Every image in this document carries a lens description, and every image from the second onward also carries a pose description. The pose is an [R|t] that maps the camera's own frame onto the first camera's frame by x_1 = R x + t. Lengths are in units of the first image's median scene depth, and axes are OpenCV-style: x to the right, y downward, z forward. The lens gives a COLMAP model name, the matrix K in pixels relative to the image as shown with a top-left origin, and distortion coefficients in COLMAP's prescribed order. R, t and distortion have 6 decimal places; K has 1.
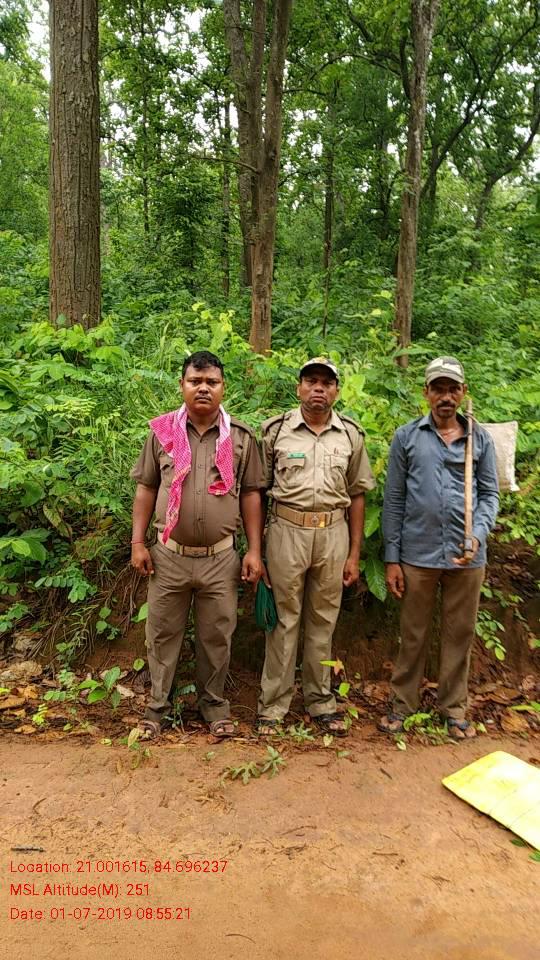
lens RADIAL K [[712.1, 0, 268.8], [0, 712.1, 477.2], [0, 0, 1]] dist [0.006908, -0.036669]
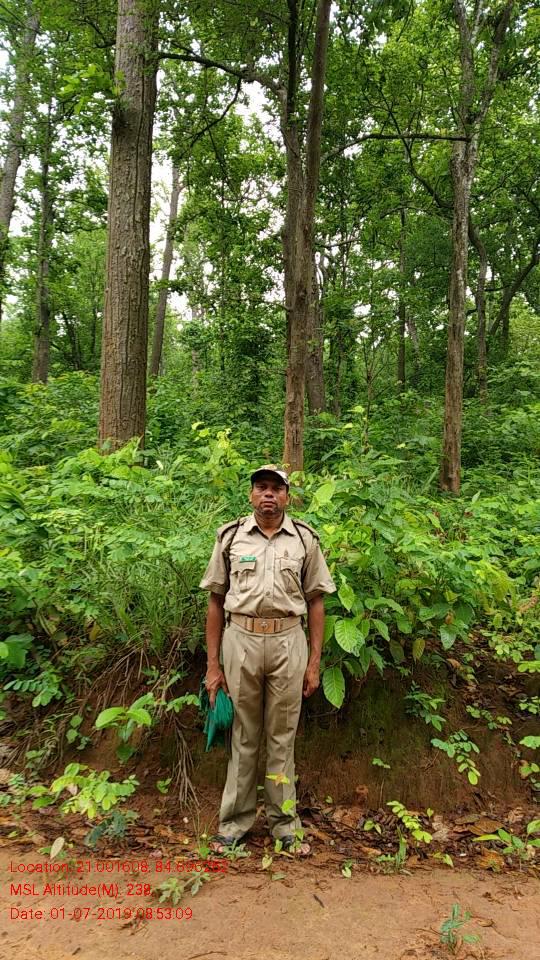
lens RADIAL K [[712.1, 0, 267.2], [0, 712.1, 477.6], [0, 0, 1]] dist [0.006908, -0.036669]
pose [[0.993424, -0.006231, -0.114322, 0.157492], [-0.014813, 0.983129, -0.182312, 0.034321], [0.113530, 0.182807, 0.976572, -0.006940]]
